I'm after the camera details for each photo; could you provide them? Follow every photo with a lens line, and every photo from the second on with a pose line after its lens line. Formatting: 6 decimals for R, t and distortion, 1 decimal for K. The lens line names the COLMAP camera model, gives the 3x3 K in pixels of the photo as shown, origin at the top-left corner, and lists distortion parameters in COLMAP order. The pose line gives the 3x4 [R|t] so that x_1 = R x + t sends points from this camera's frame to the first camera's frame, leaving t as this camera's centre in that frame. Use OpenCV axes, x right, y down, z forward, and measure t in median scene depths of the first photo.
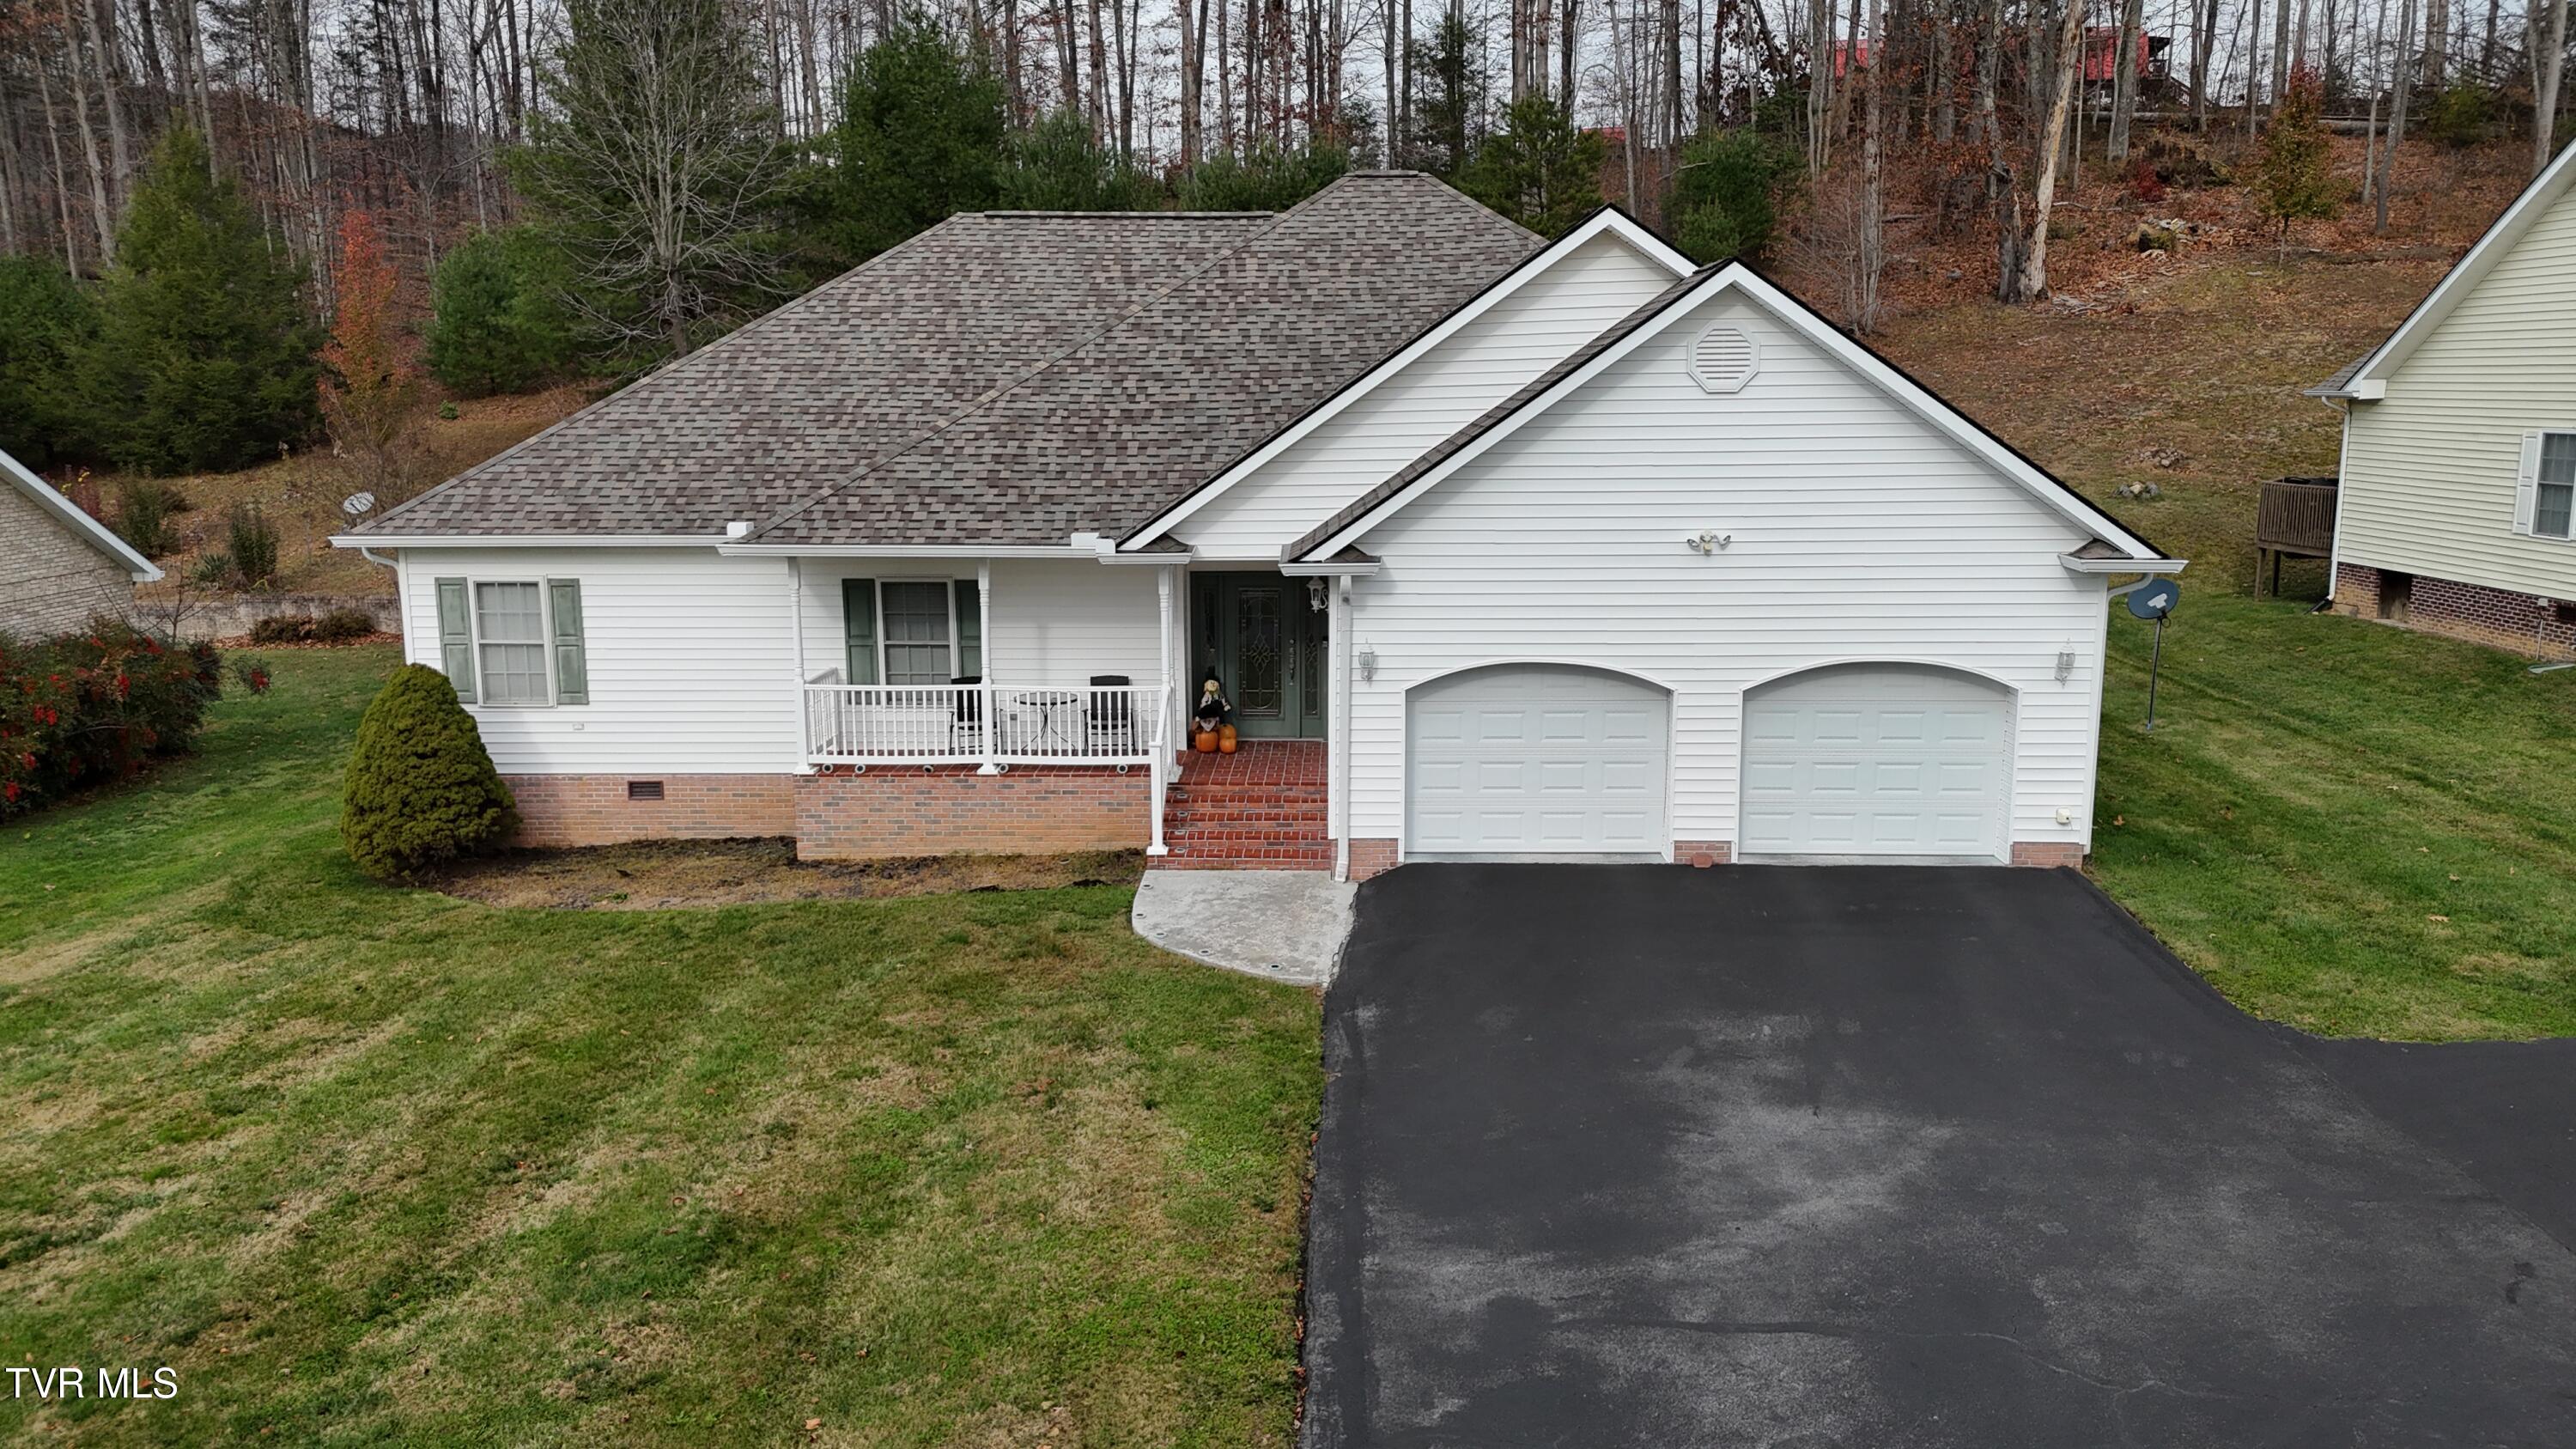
lens RADIAL K [[1893.8, 0, 1295.1], [0, 1893.8, 725.3], [0, 0, 1]] dist [0.071706, -0.069715]
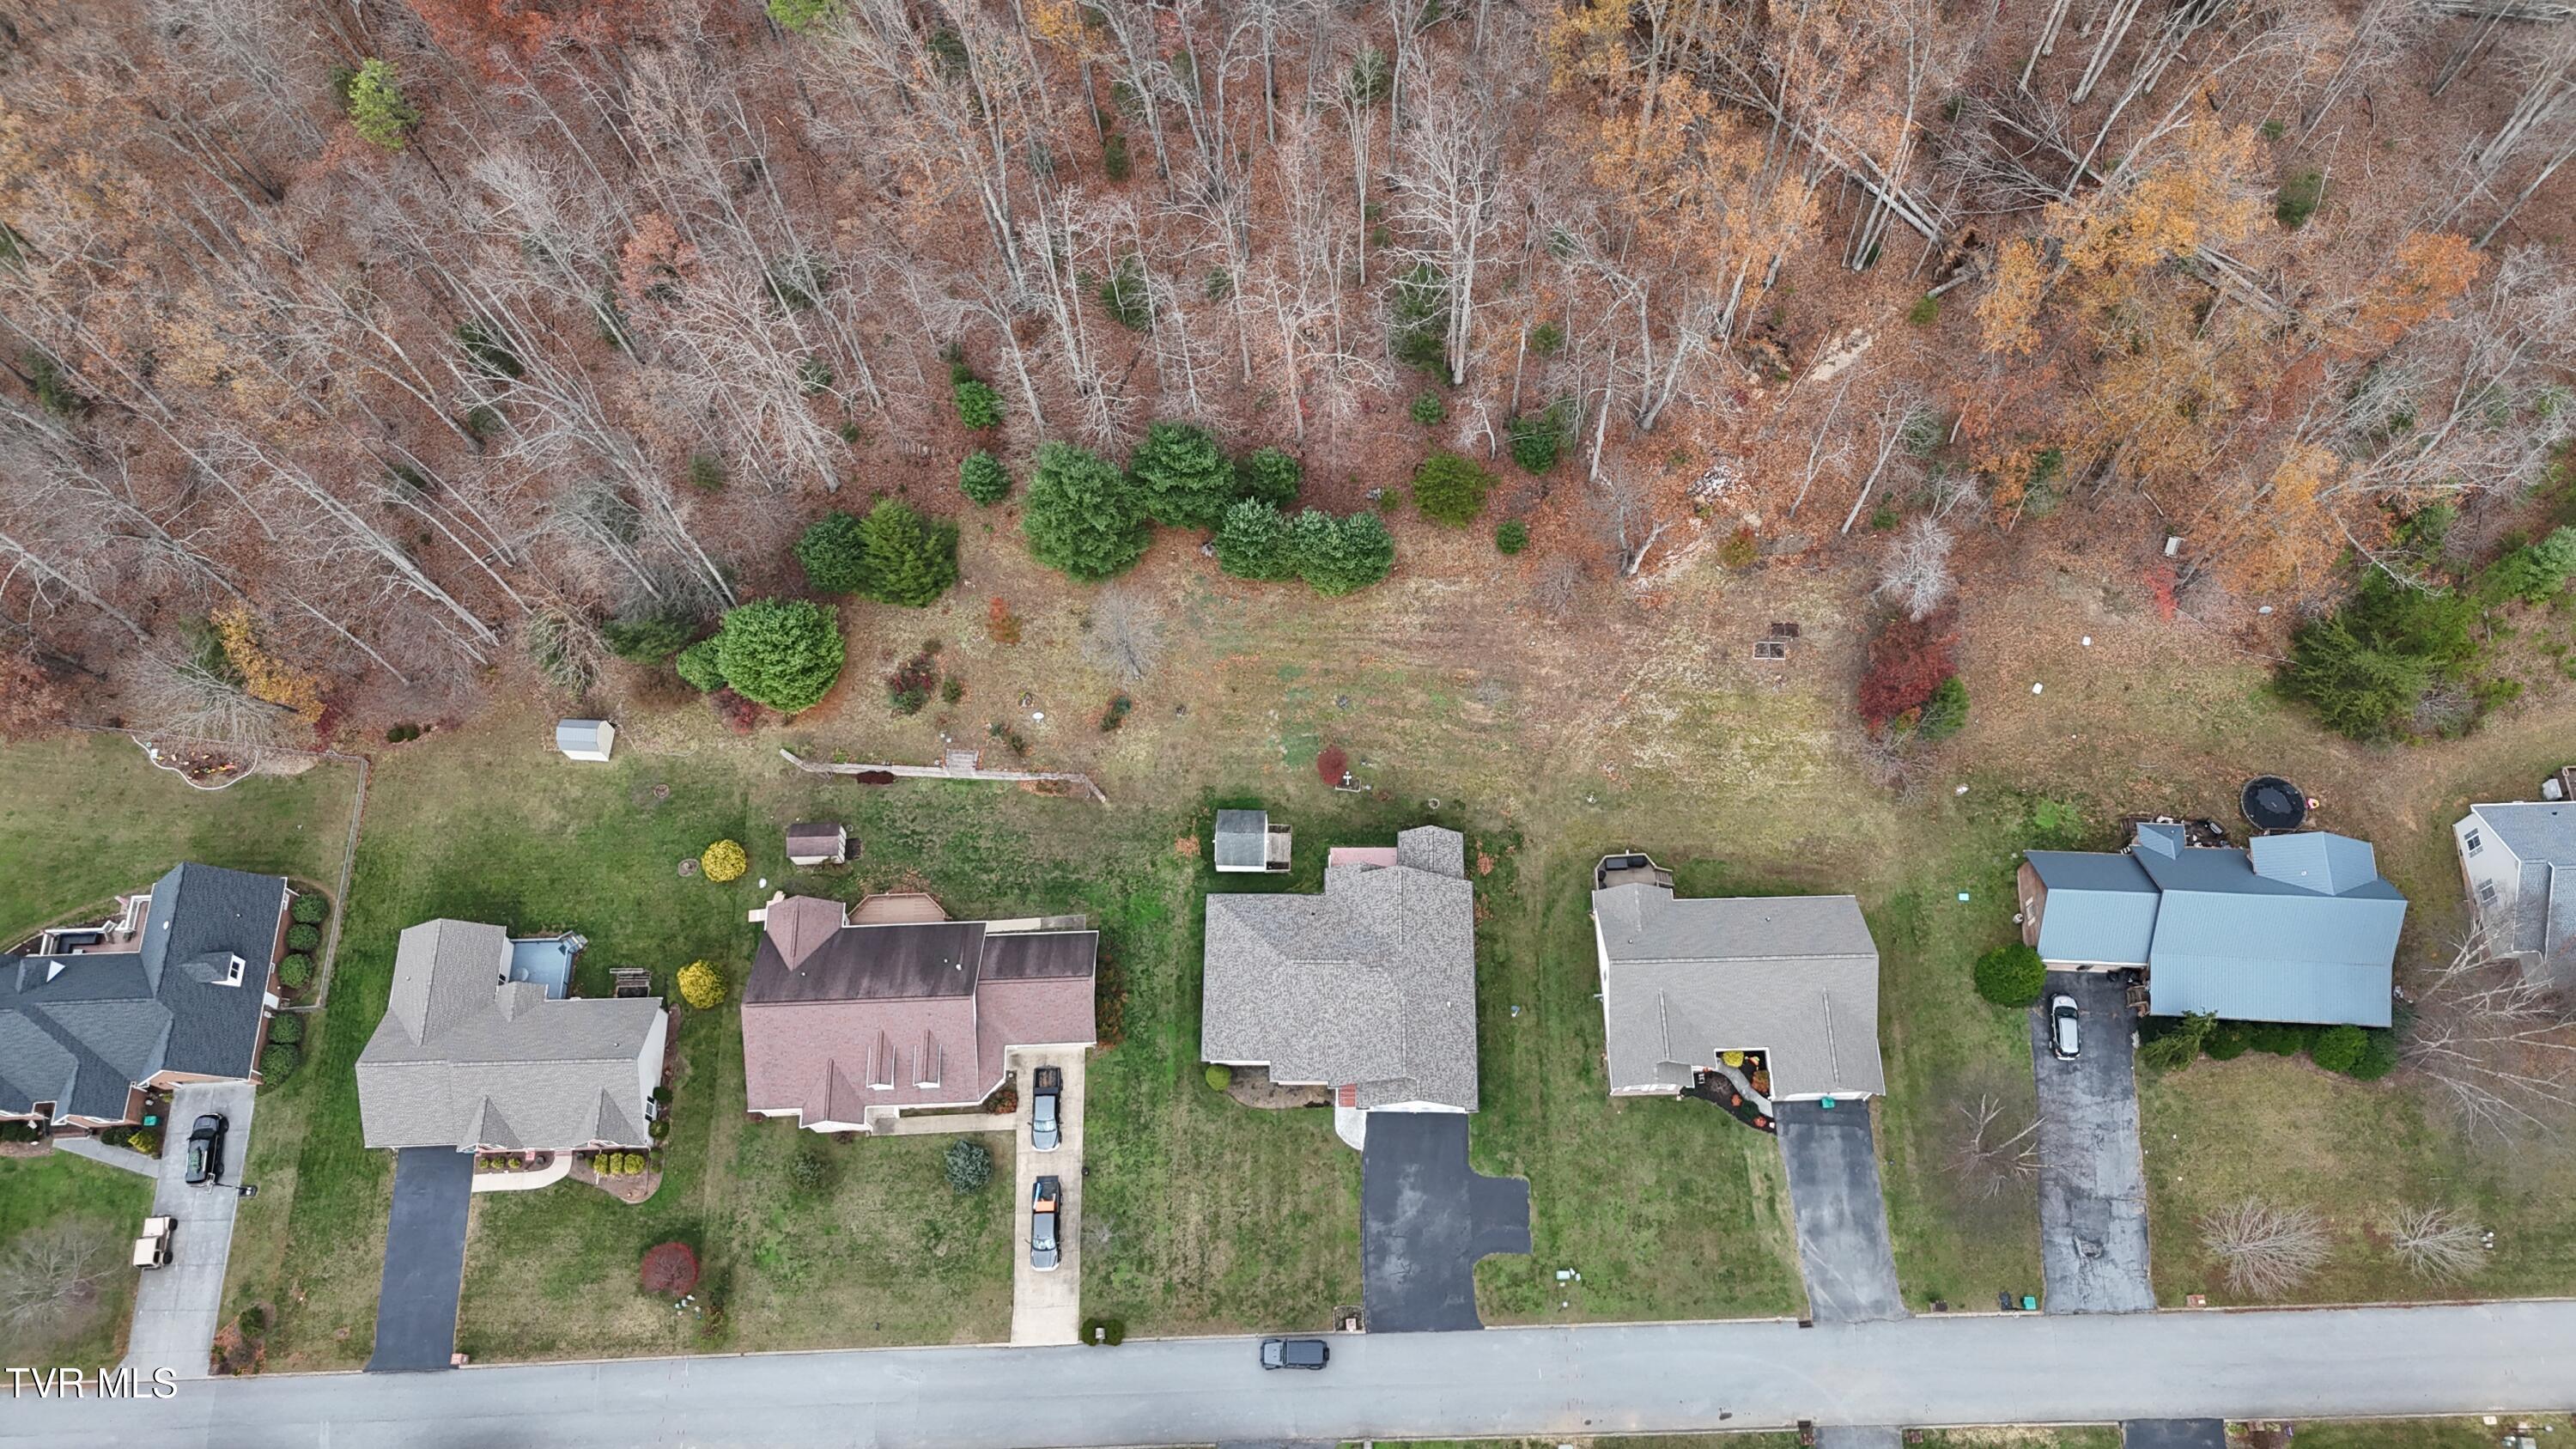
lens RADIAL K [[1893.8, 0, 1294.1], [0, 1893.8, 710.7], [0, 0, 1]] dist [0.071706, -0.069715]
pose [[0.999817, -0.016753, -0.009199, -0.141387], [0.016899, 0.550048, 0.834962, -6.439489], [-0.008929, -0.834965, 0.550231, -1.582856]]
